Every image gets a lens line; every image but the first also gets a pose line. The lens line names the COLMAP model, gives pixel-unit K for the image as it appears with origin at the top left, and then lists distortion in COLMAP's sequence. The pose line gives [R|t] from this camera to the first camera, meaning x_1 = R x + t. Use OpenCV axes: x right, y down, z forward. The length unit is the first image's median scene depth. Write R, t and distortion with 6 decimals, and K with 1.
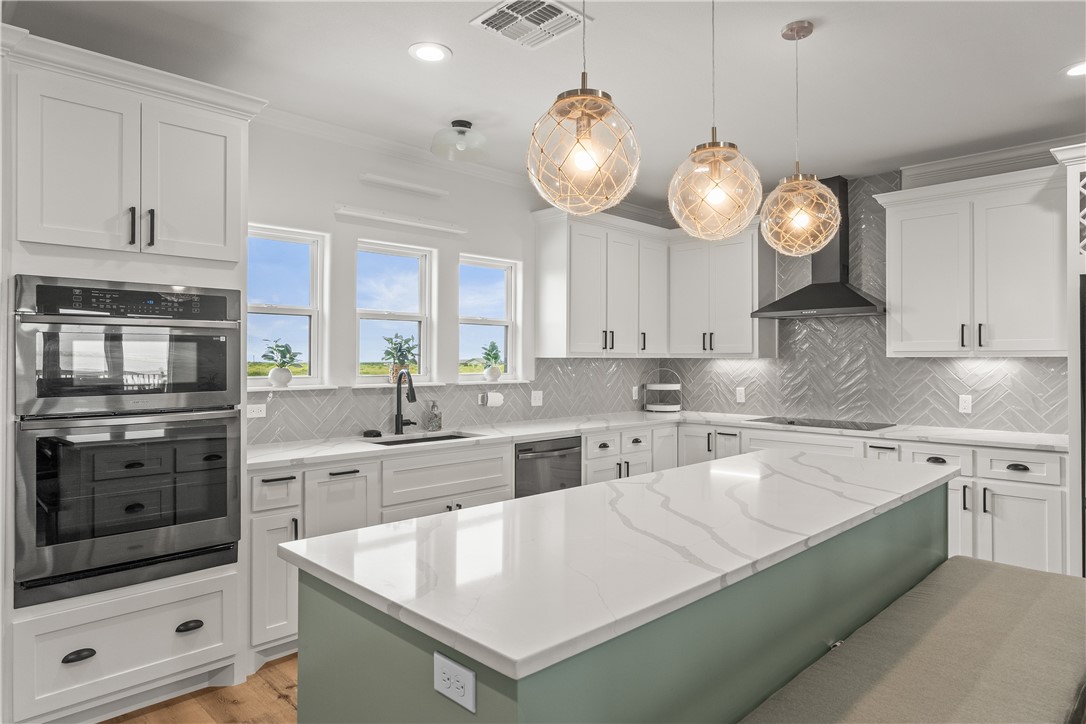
lens RADIAL K [[653.8, 0, 543.0], [0, 653.8, 362.0], [0, 0, 1]] dist [-0.003200, -0.000900]
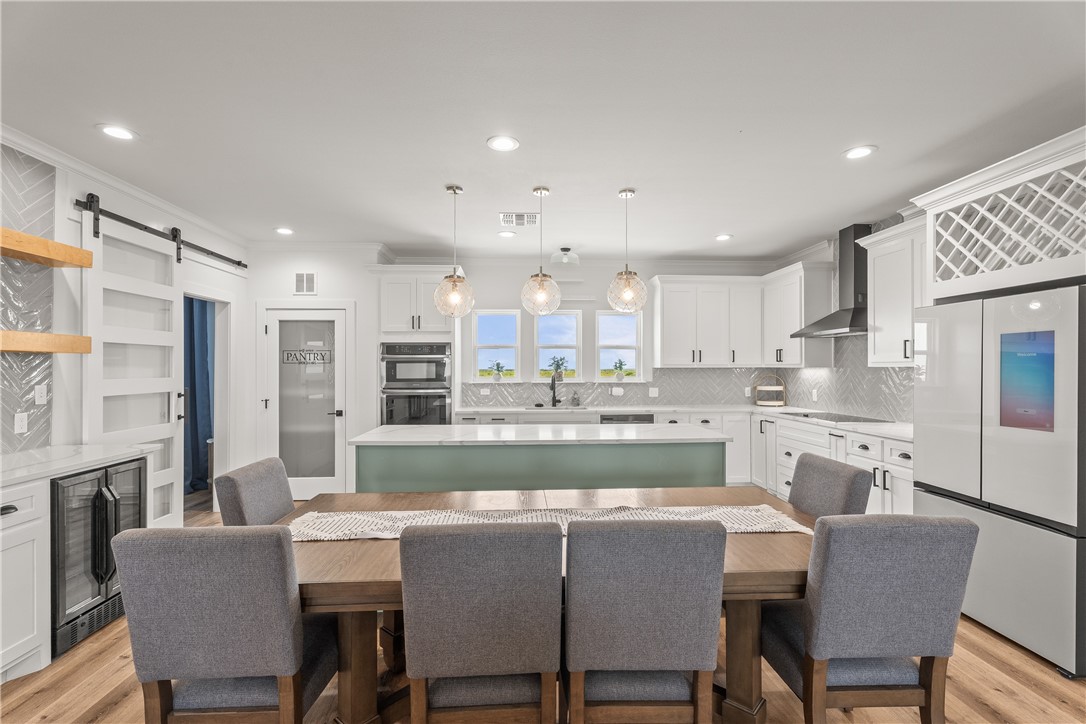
lens RADIAL K [[492.1, 0, 545.8], [0, 492.1, 365.8], [0, 0, 1]] dist [0.000089, -0.000095]
pose [[0.751346, -0.004851, -0.659890, 0.673574], [0.000332, 0.999976, -0.006973, -0.002653], [0.659908, 0.005020, 0.751330, -0.124818]]
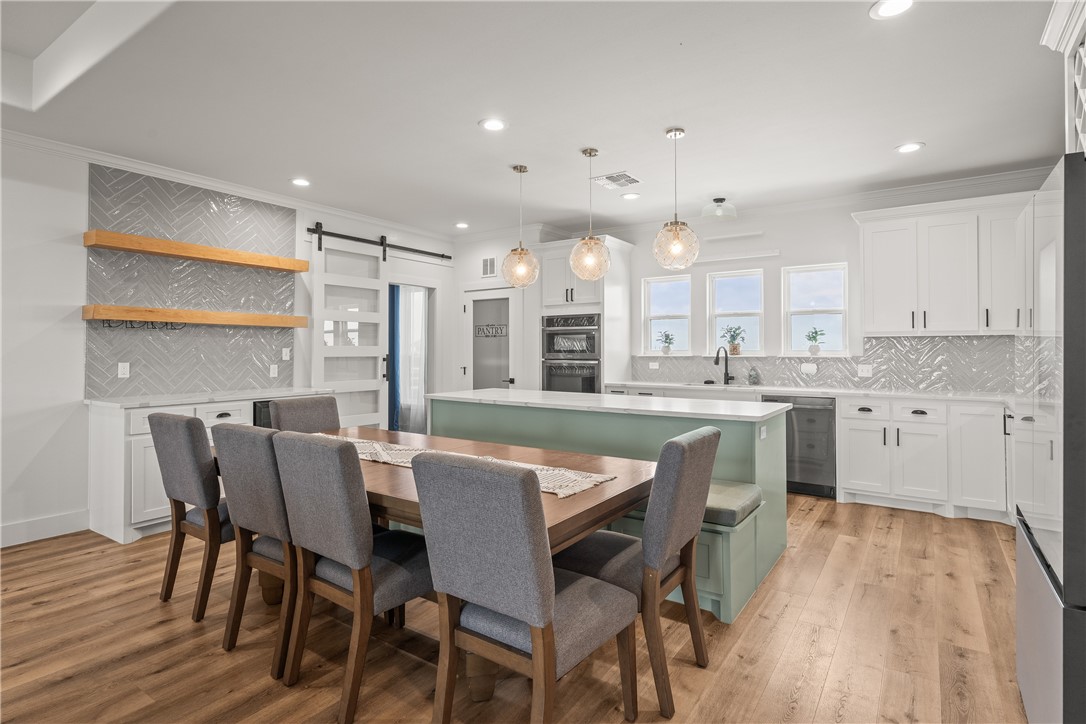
lens RADIAL K [[555.9, 0, 548.9], [0, 555.9, 342.7], [0, 0, 1]] dist [-0.002943, -0.000331]
pose [[0.190228, -0.014924, -0.981627, 0.998285], [-0.002707, 0.999873, -0.015726, 0.023818], [0.981736, 0.005649, 0.190163, 0.248360]]
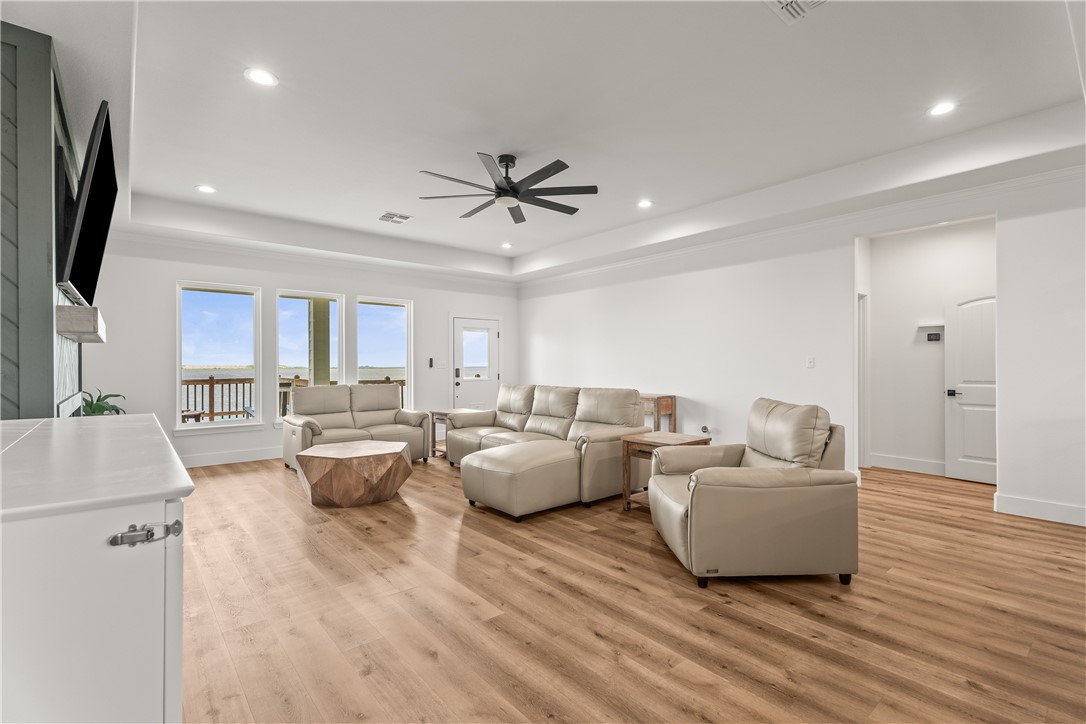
lens RADIAL K [[502.6, 0, 543.0], [0, 502.6, 362.0], [0, 0, 1]] dist [-0.001842, -0.000396]
pose [[-0.996100, 0.005436, 0.088065, 0.896112], [0.005154, 0.999981, -0.003428, 0.032588], [-0.088082, -0.002961, -0.996109, 0.540155]]
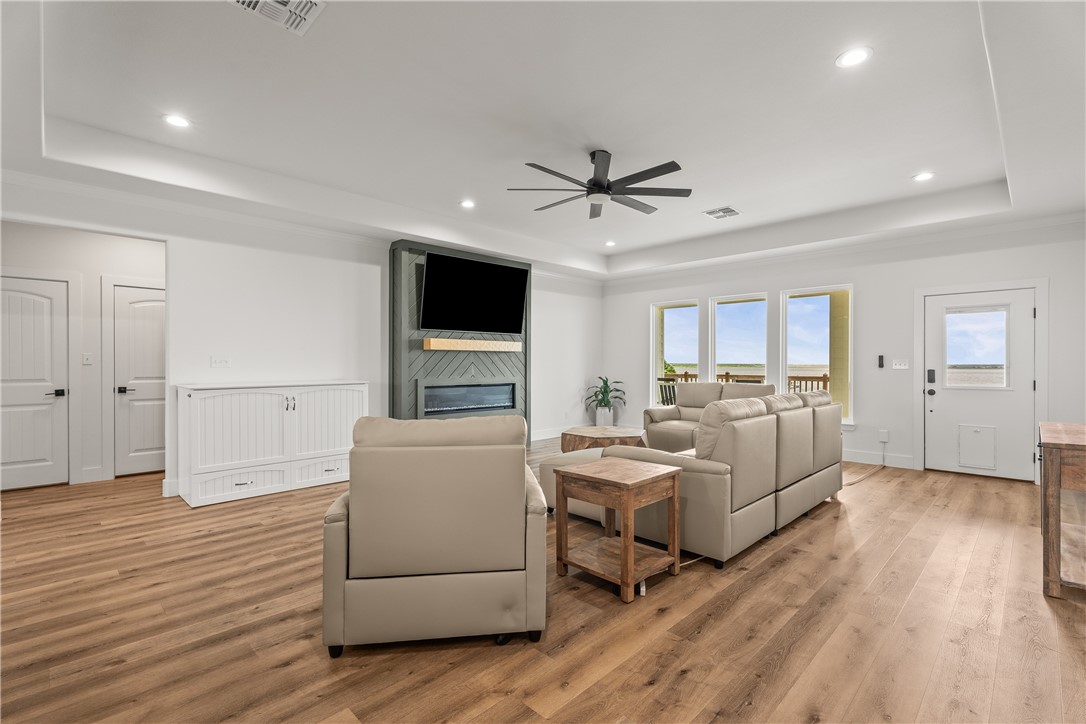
lens RADIAL K [[492.1, 0, 545.8], [0, 492.1, 365.8], [0, 0, 1]] dist [0.000089, -0.000095]
pose [[-0.001440, -0.003141, 0.999994, 0.110591], [0.000344, 0.999995, 0.003141, 0.034208], [-0.999999, 0.000348, -0.001439, -0.318436]]
